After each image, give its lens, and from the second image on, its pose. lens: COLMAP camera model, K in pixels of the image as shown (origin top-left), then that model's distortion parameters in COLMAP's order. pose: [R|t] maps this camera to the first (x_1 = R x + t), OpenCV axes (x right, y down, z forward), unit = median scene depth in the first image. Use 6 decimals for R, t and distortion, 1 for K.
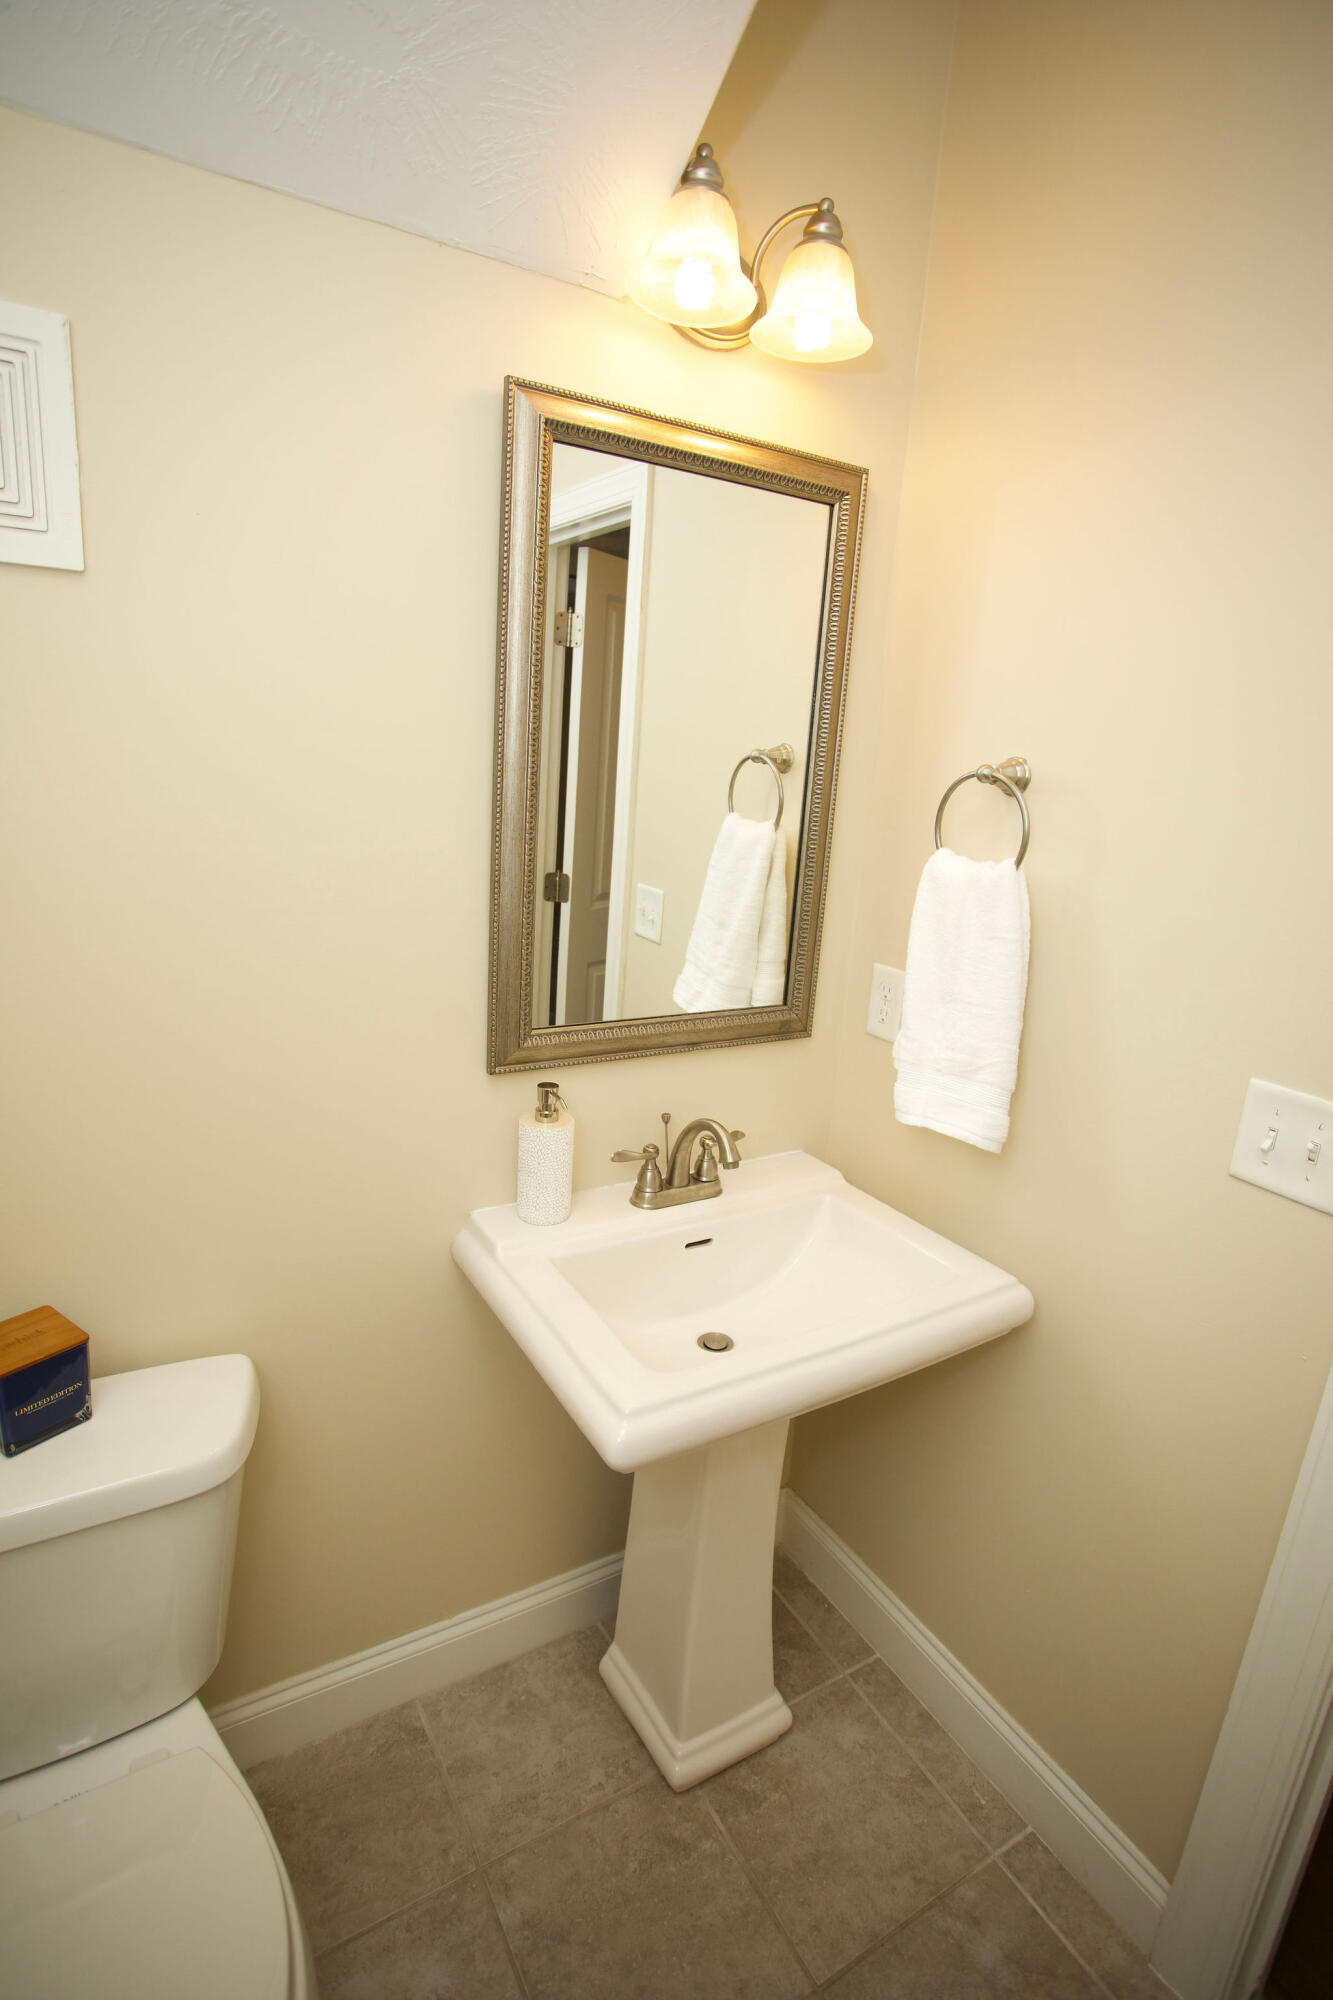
lens RADIAL K [[1008.4, 0, 666.5], [0, 1008.4, 1000.0], [0, 0, 1]] dist [-0.002496, -0.000651]
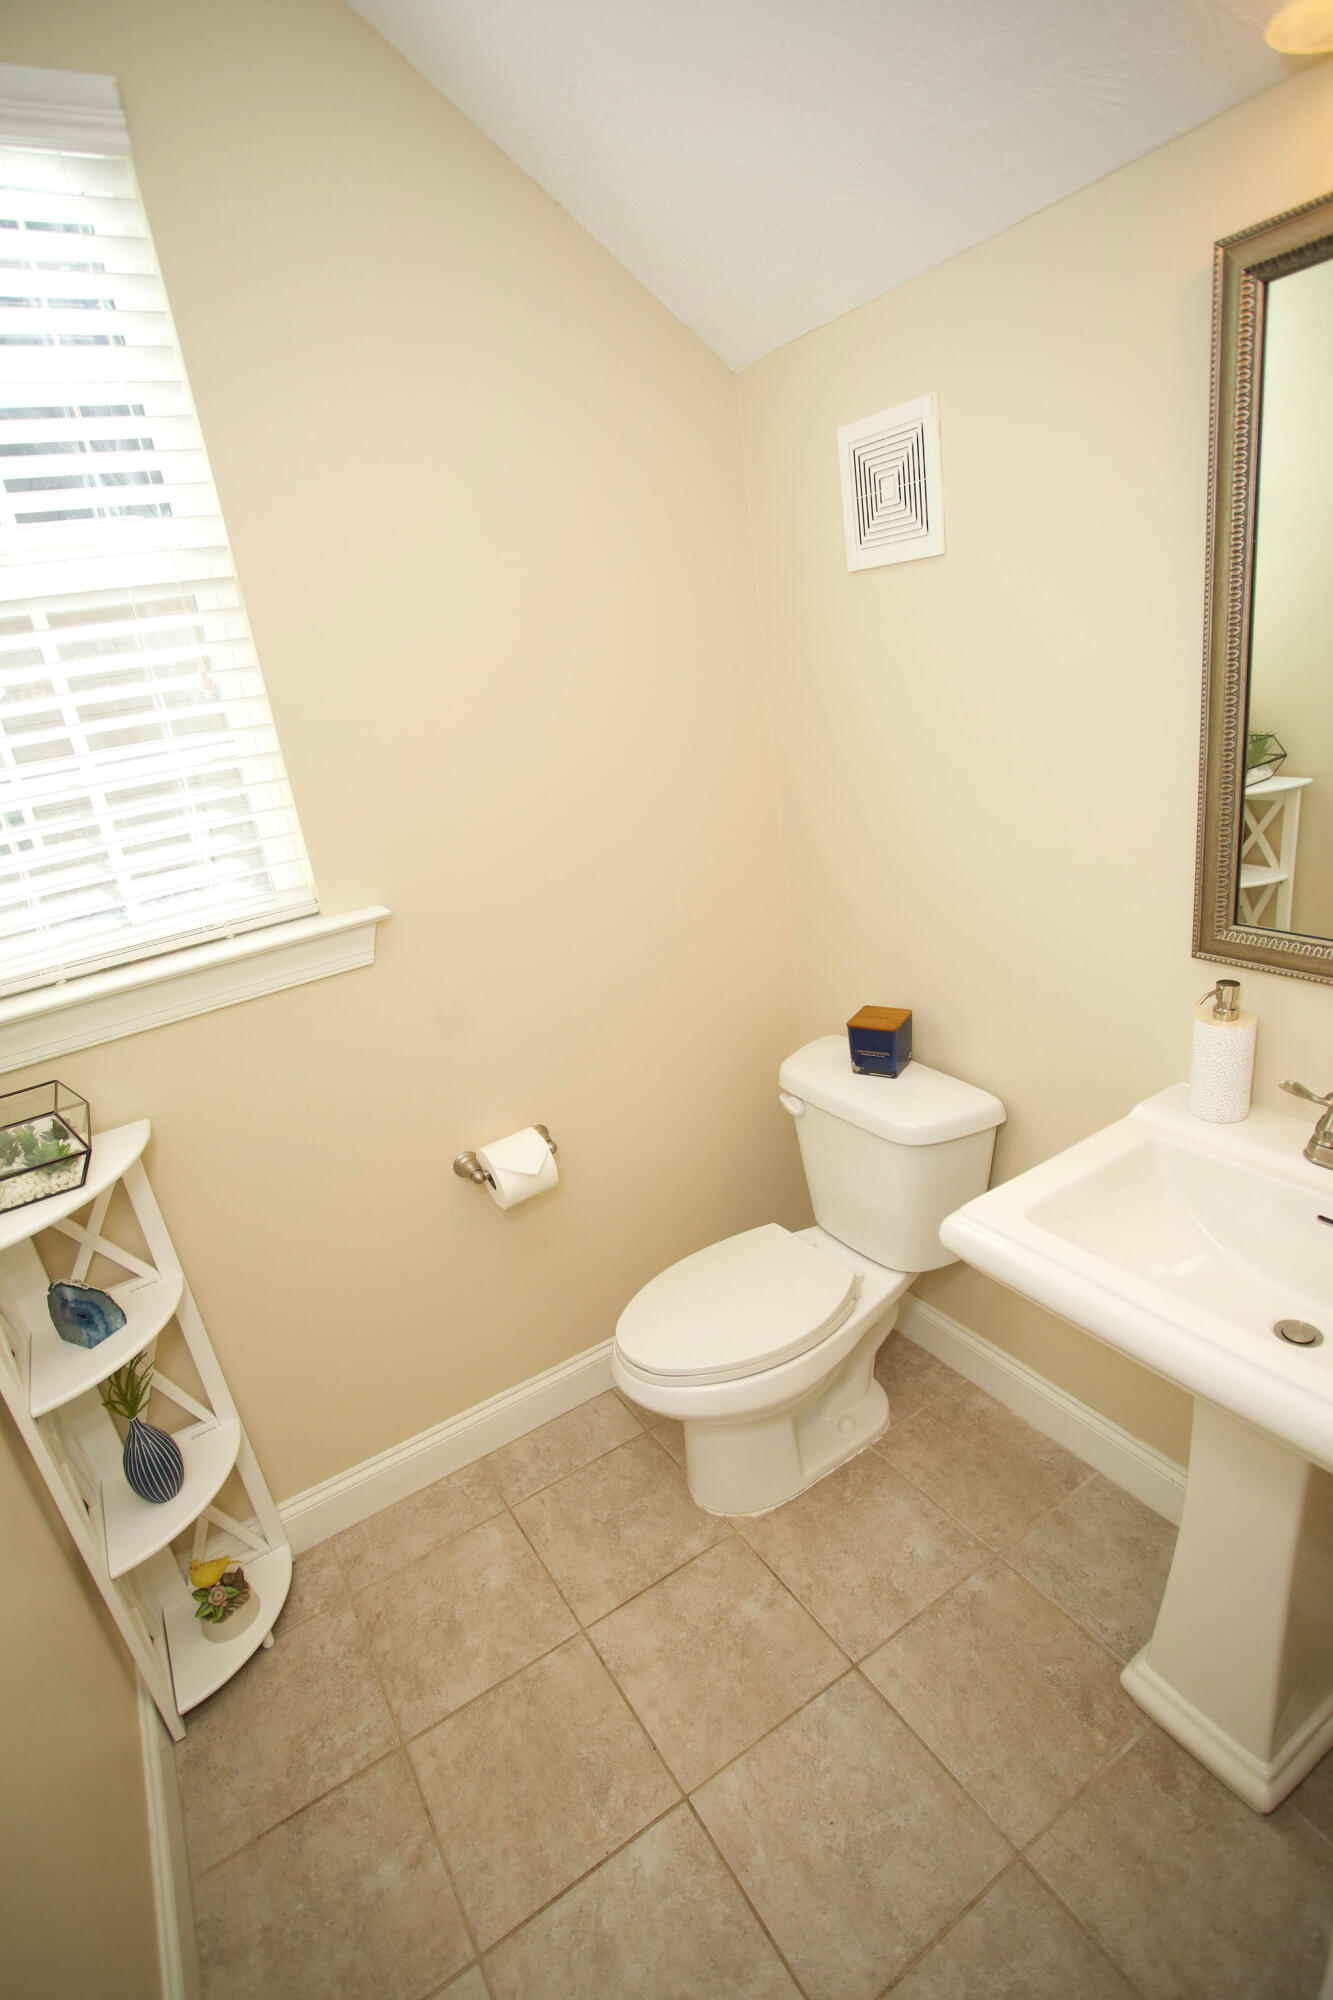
lens RADIAL K [[975.9, 0, 652.1], [0, 975.9, 1009.4], [0, 0, 1]] dist [-0.076984, 0.032977]
pose [[-0.004057, 0.283573, -0.958942, 0.729011], [-0.125343, 0.951243, 0.281827, -0.074808], [0.992105, 0.121340, 0.031685, 0.417368]]
